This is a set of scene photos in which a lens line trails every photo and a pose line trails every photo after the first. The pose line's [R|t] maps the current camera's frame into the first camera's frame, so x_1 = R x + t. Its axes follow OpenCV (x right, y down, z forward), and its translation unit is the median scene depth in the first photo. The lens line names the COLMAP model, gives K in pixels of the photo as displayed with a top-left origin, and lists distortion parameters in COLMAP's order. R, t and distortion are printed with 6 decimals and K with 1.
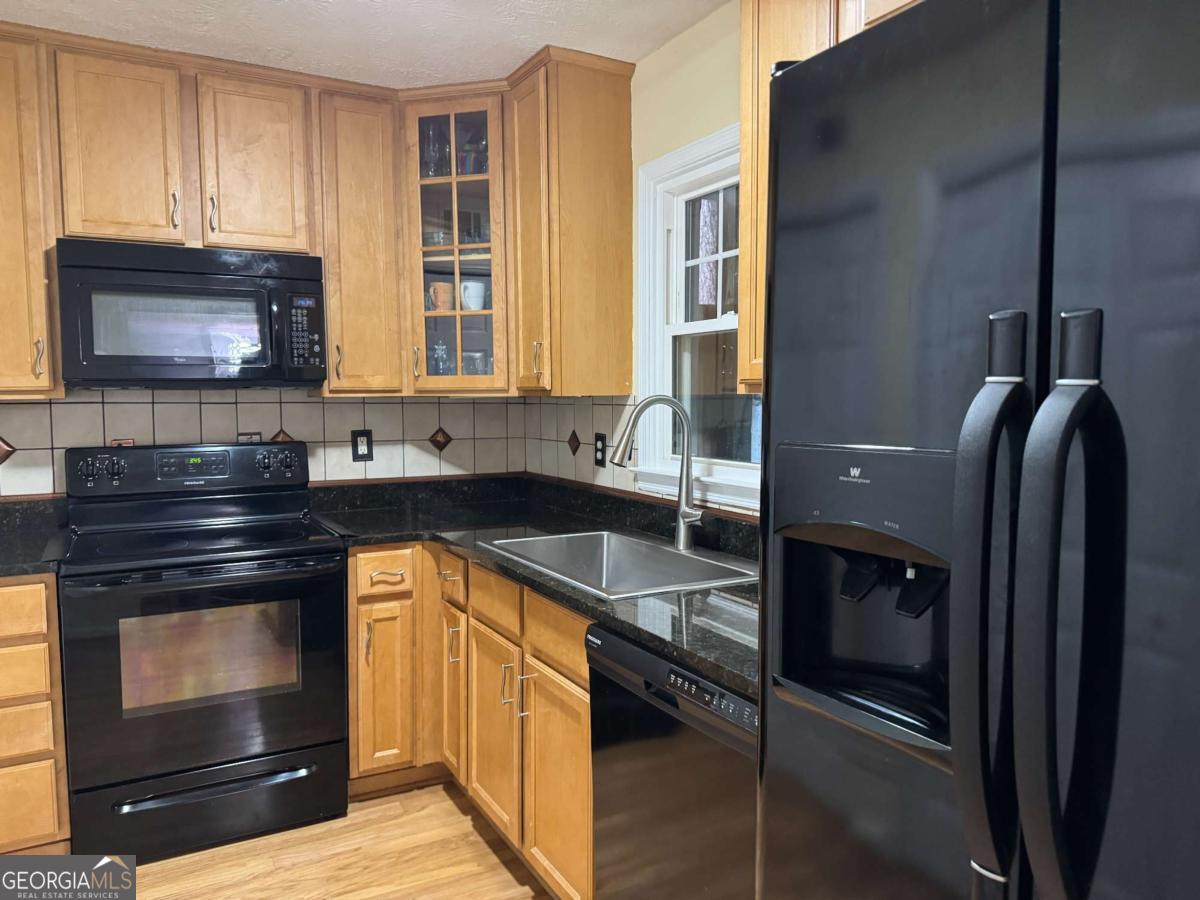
lens RADIAL K [[845.8, 0, 599.0], [0, 845.8, 449.9], [0, 0, 1]] dist [0.032771, -0.045826]
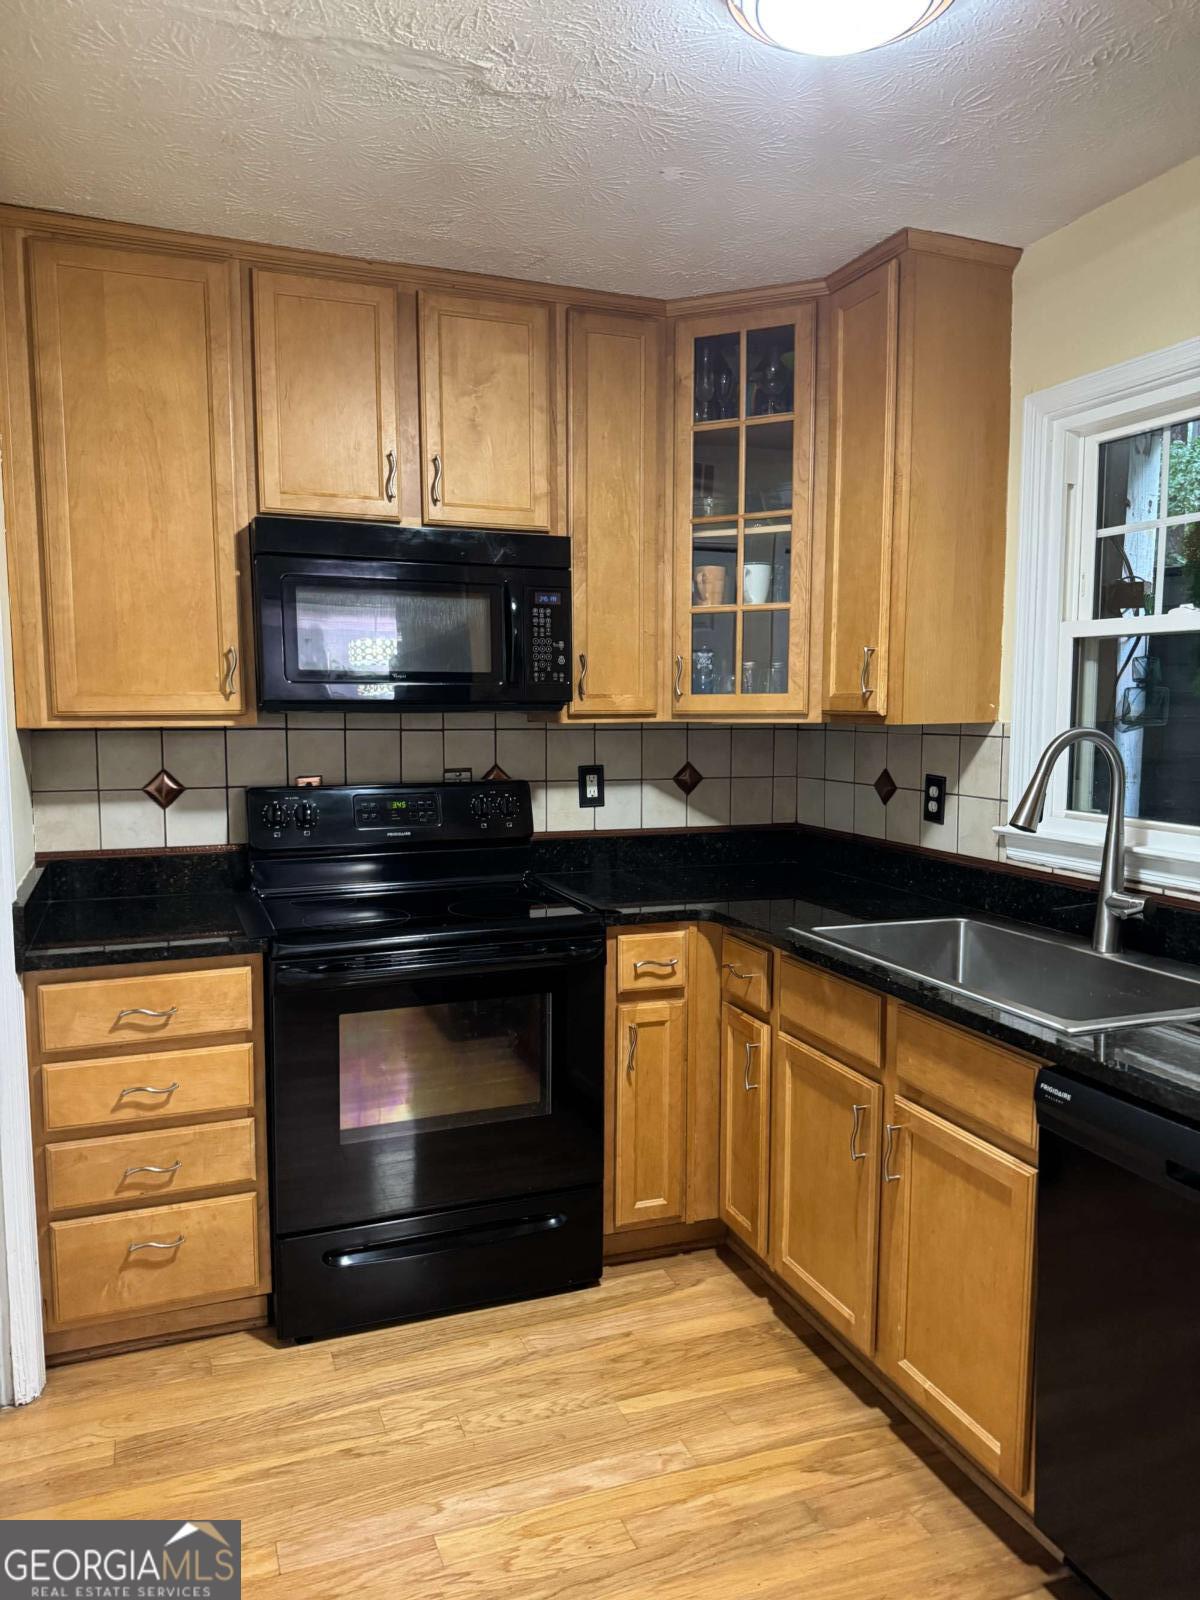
lens RADIAL K [[1127.8, 0, 603.0], [0, 1127.8, 802.9], [0, 0, 1]] dist [0.032771, -0.045826]
pose [[0.990033, 0.017623, -0.139728, -0.159334], [-0.013994, 0.999540, 0.026913, -0.020418], [0.140138, -0.024690, 0.989824, 0.022257]]
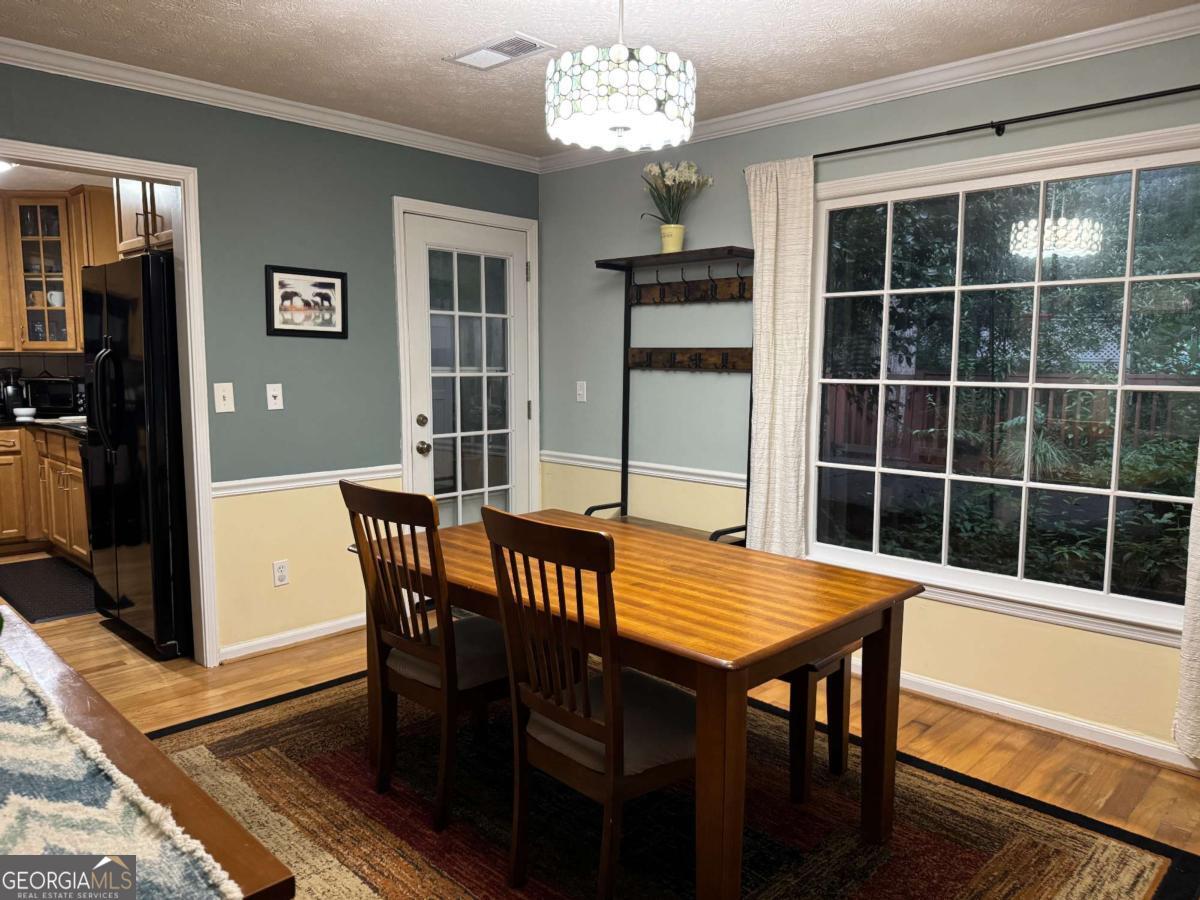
lens RADIAL K [[845.8, 0, 599.9], [0, 845.8, 448.5], [0, 0, 1]] dist [0.032771, -0.045826]
pose [[0.957595, -0.024535, 0.287071, 0.515298], [0.011364, 0.998809, 0.047458, 0.083488], [-0.287893, -0.042183, 0.956733, -1.315621]]
